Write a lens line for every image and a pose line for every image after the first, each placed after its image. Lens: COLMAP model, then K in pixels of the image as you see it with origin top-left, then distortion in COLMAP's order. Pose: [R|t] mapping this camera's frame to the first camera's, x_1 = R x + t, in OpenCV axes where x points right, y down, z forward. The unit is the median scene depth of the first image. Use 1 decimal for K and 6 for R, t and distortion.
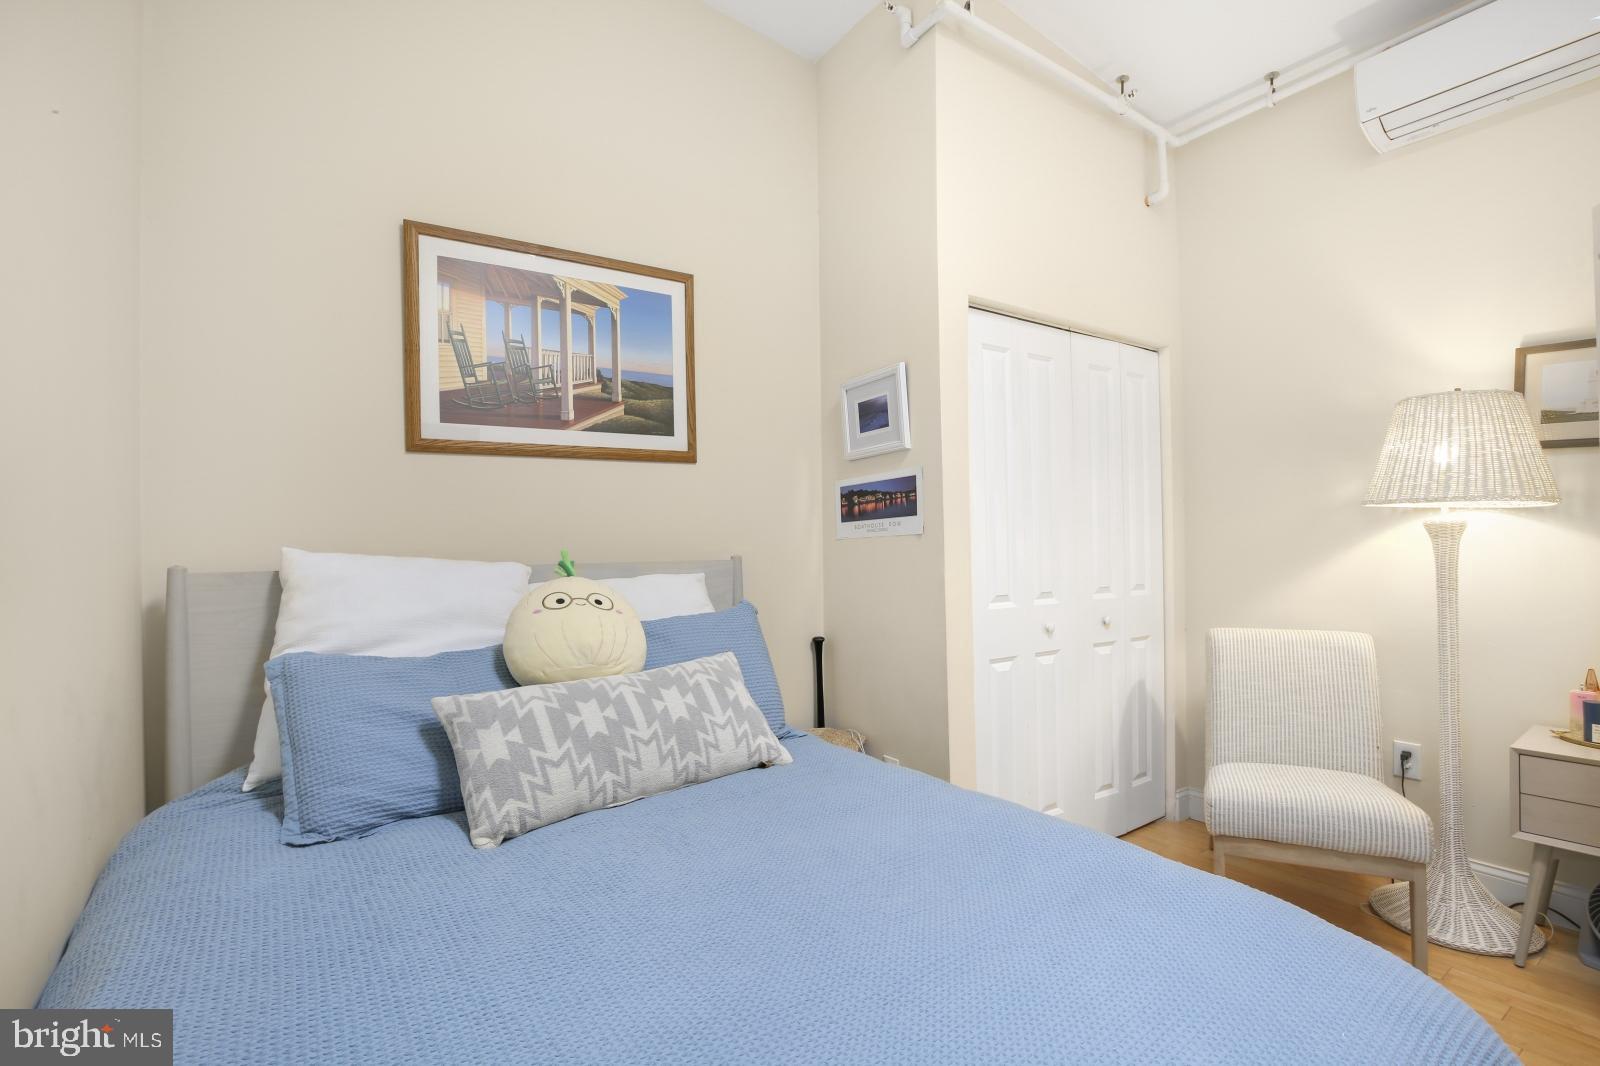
lens RADIAL K [[737.8, 0, 800.3], [0, 737.8, 536.9], [0, 0, 1]] dist [-0.030916, 0.006293]
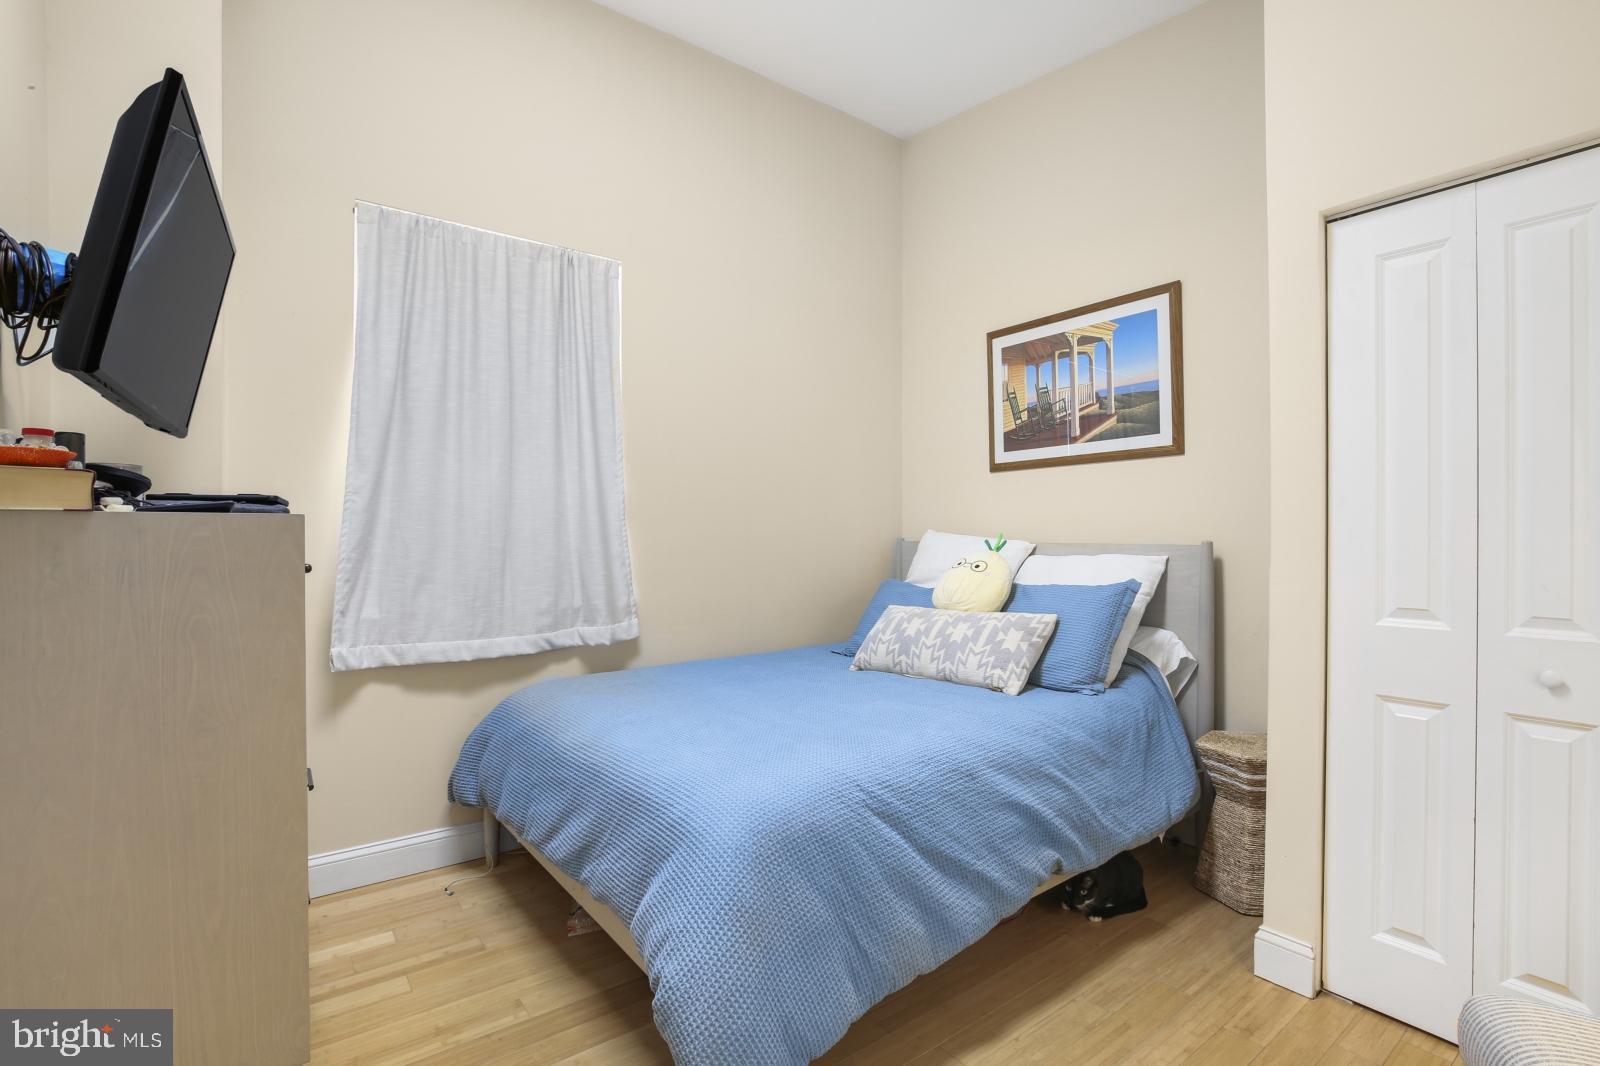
lens RADIAL K [[737.8, 0, 799.9], [0, 737.8, 529.3], [0, 0, 1]] dist [-0.030916, 0.006293]
pose [[0.052075, 0.012601, -0.998564, 0.997034], [0.009712, 0.999867, 0.013124, -0.011280], [0.998596, -0.010381, 0.051946, 0.424303]]
